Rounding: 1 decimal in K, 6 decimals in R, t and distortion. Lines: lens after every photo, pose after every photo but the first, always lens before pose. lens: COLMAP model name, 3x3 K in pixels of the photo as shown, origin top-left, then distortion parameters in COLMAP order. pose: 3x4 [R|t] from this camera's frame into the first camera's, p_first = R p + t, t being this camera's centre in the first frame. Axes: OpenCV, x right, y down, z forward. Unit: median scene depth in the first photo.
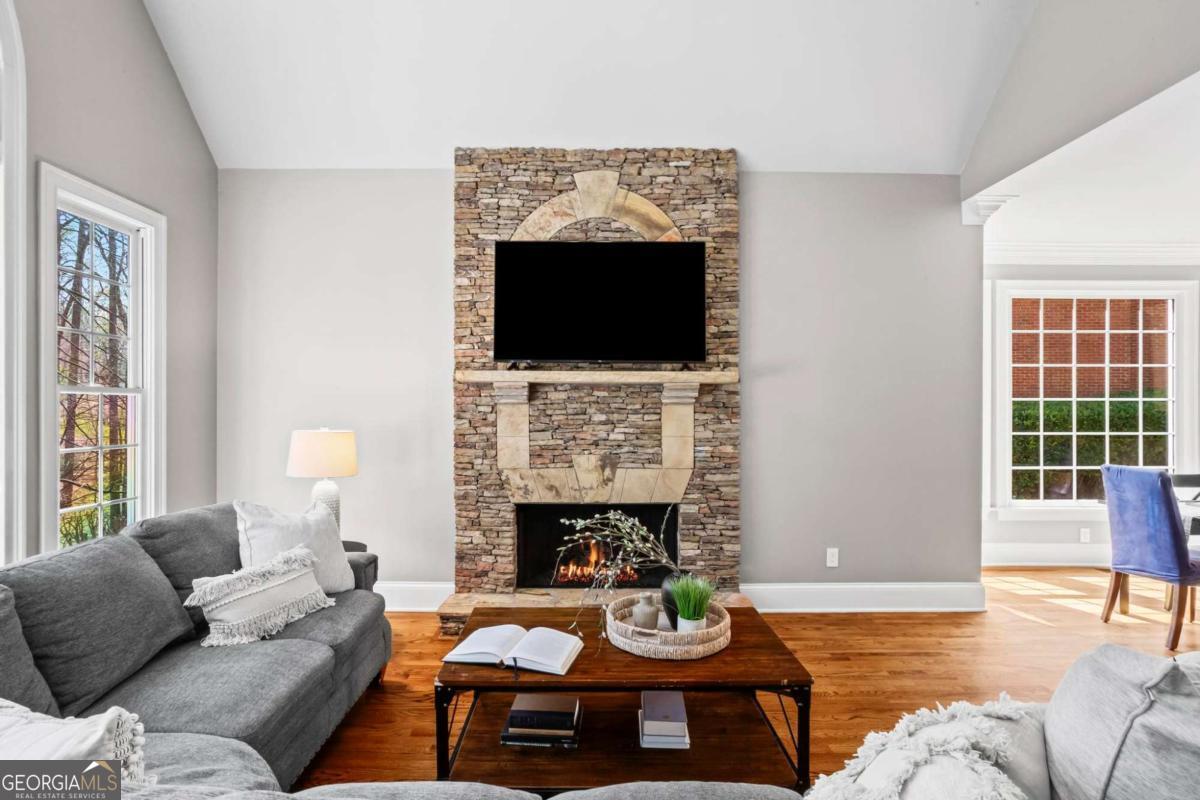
lens RADIAL K [[578.1, 0, 612.7], [0, 578.1, 418.8], [0, 0, 1]] dist [-0.042983, 0.022651]
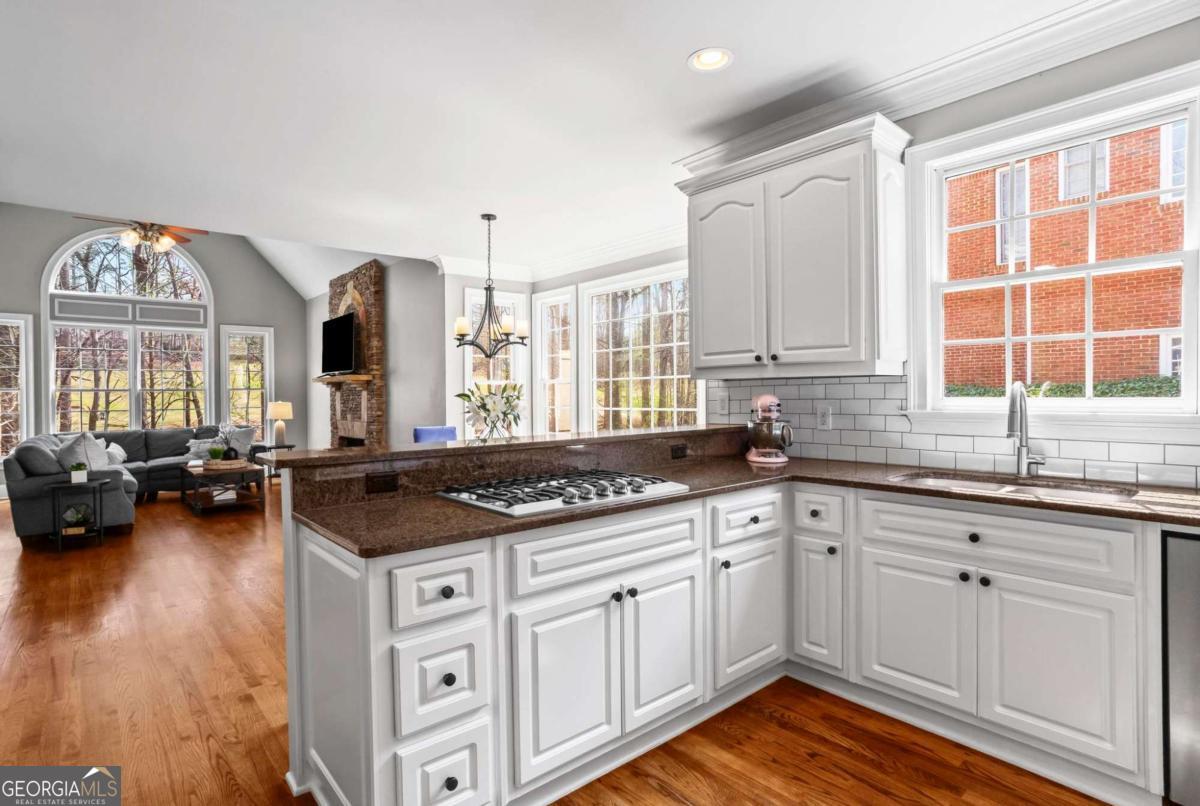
lens RADIAL K [[616.5, 0, 598.9], [0, 616.5, 397.3], [0, 0, 1]] dist [-0.028512, 0.014870]
pose [[0.644013, -0.006138, -0.764990, 2.339560], [0.012845, 0.999914, 0.002791, 0.004419], [0.764907, -0.011623, 0.644036, 0.225496]]
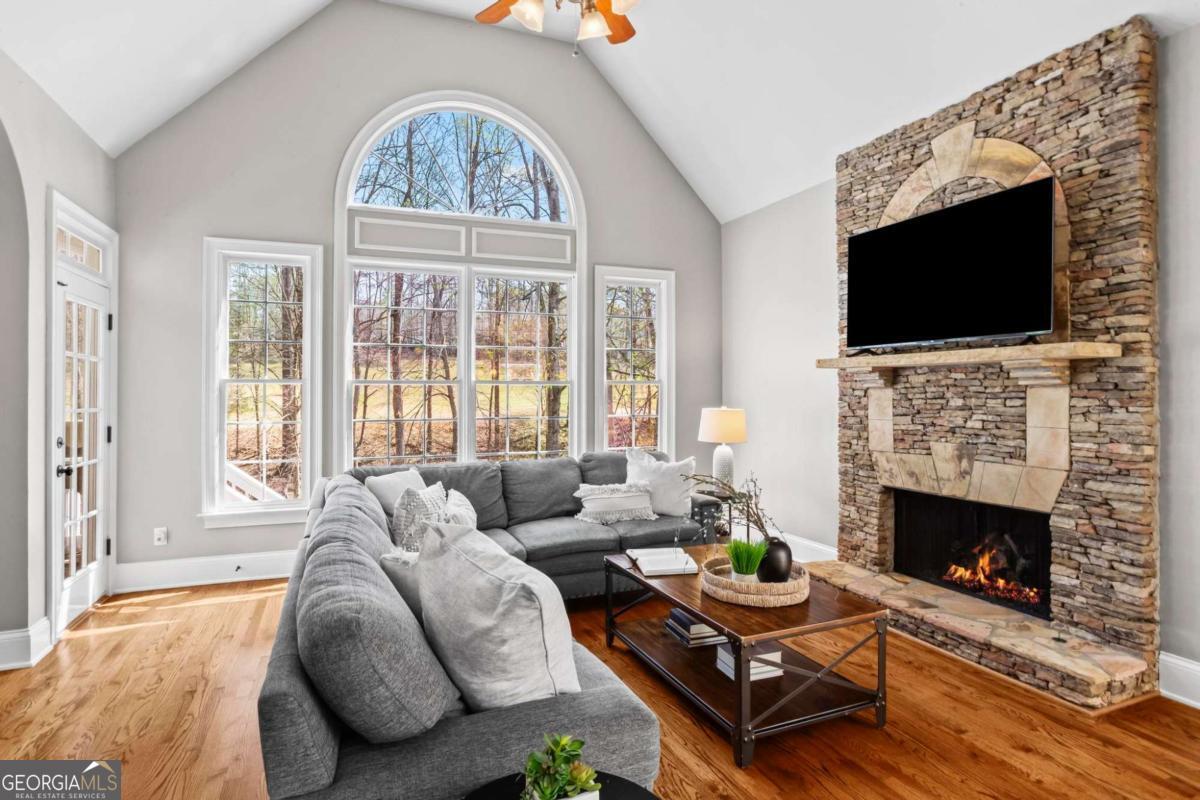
lens RADIAL K [[631.4, 0, 592.3], [0, 631.4, 392.2], [0, 0, 1]] dist [-0.033450, 0.018816]
pose [[0.371352, -0.003725, -0.928485, 0.670302], [0.000504, 0.999993, -0.003810, -0.014435], [0.928492, 0.000947, 0.371351, 0.112013]]
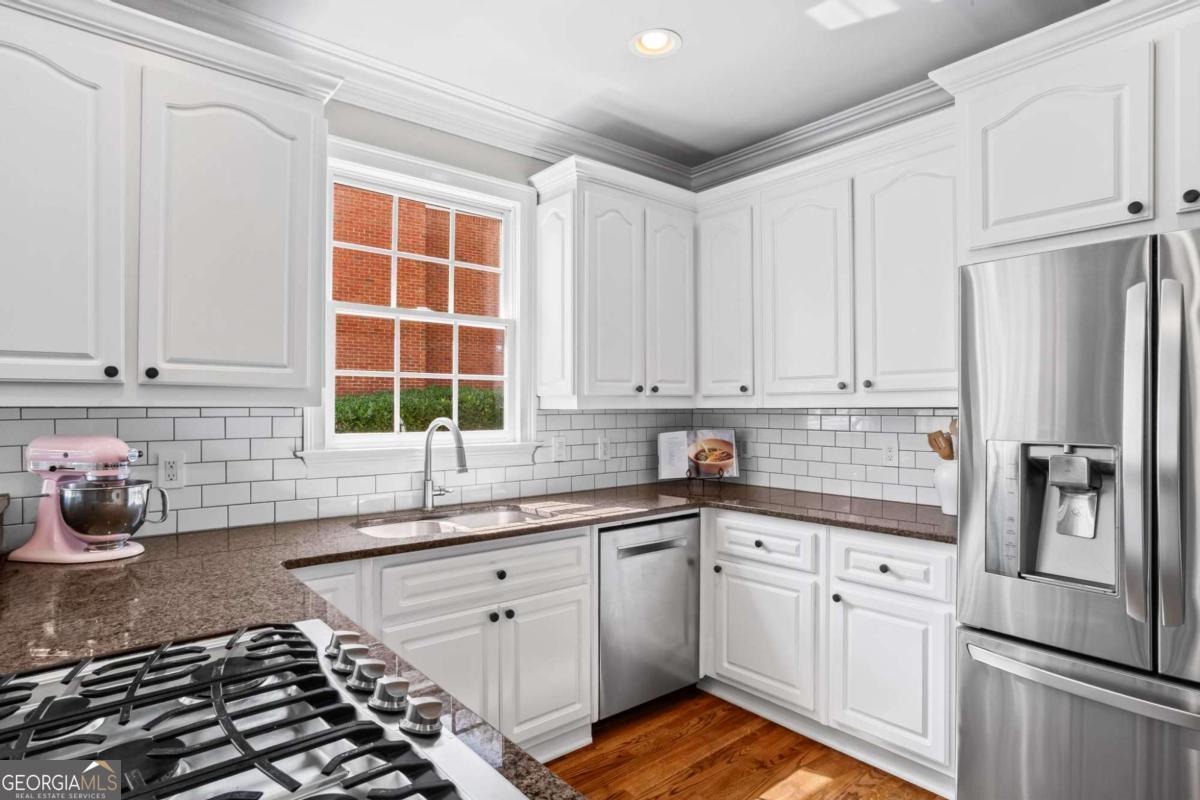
lens RADIAL K [[631.4, 0, 589.2], [0, 631.4, 408.3], [0, 0, 1]] dist [-0.033450, 0.018816]
pose [[0.780262, -0.004082, 0.625440, 1.809675], [0.006940, 0.999974, -0.002132, -0.012944], [-0.625415, 0.006004, 0.780269, 0.348168]]
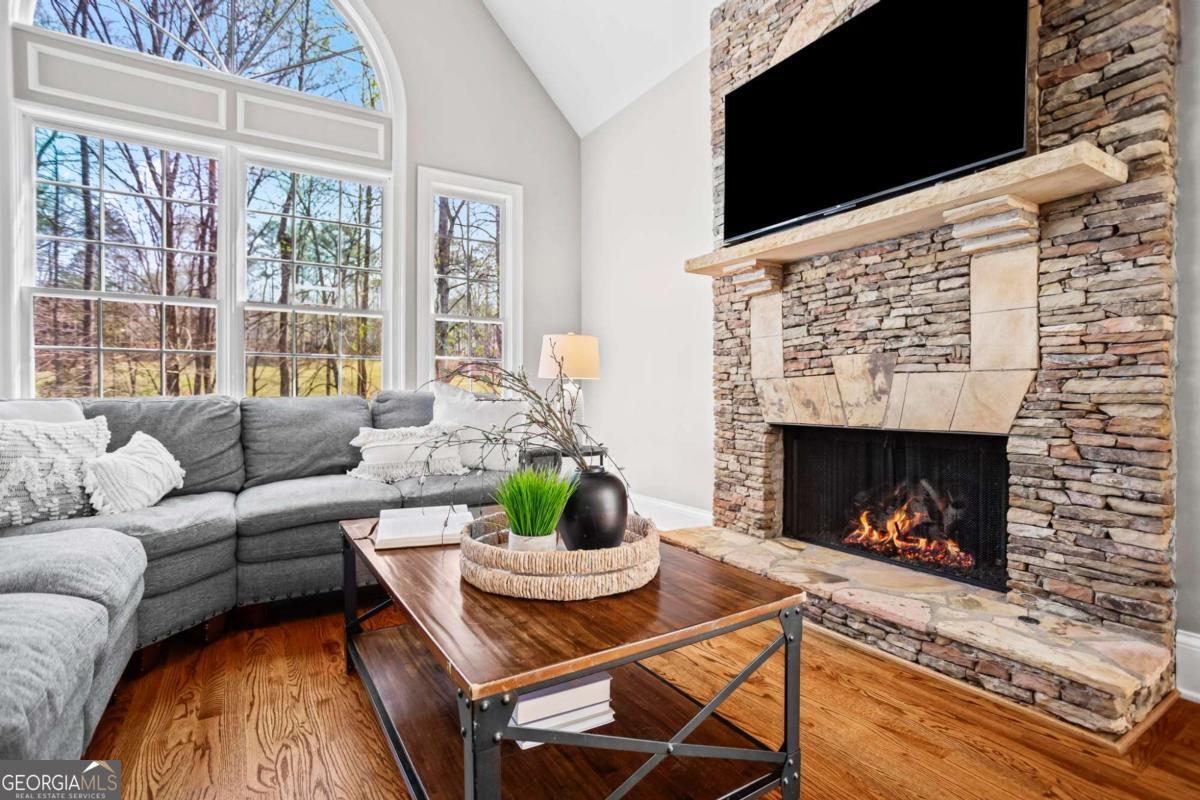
lens RADIAL K [[578.1, 0, 592.5], [0, 578.1, 397.1], [0, 0, 1]] dist [-0.042983, 0.022651]
pose [[0.518089, 0.000097, -0.855327, 0.368694], [0.001171, 0.999999, 0.000823, 0.110496], [0.855326, -0.001428, 0.518088, 0.397779]]
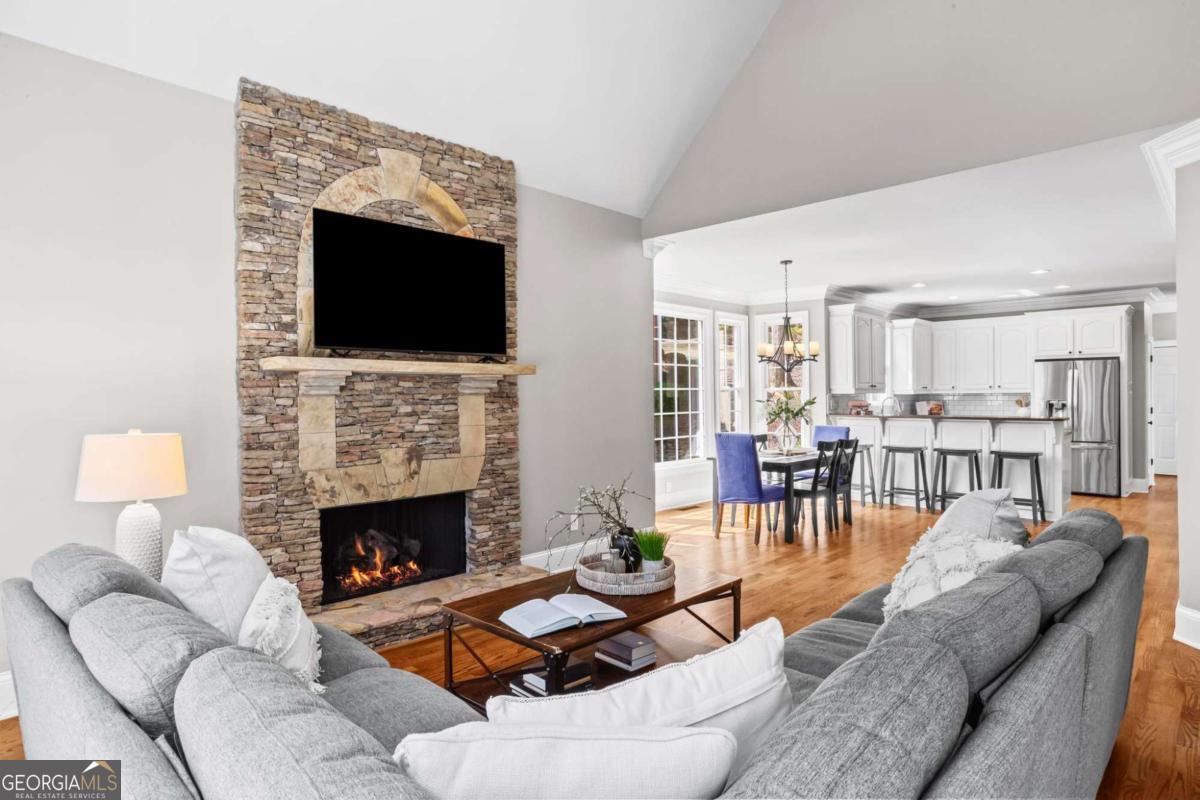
lens RADIAL K [[652.7, 0, 578.5], [0, 652.7, 400.1], [0, 0, 1]] dist [-0.037911, 0.006146]
pose [[0.716252, -0.012425, 0.697731, -0.572635], [0.011683, 0.999915, 0.005813, -0.020055], [-0.697744, 0.003988, 0.716336, 0.022602]]
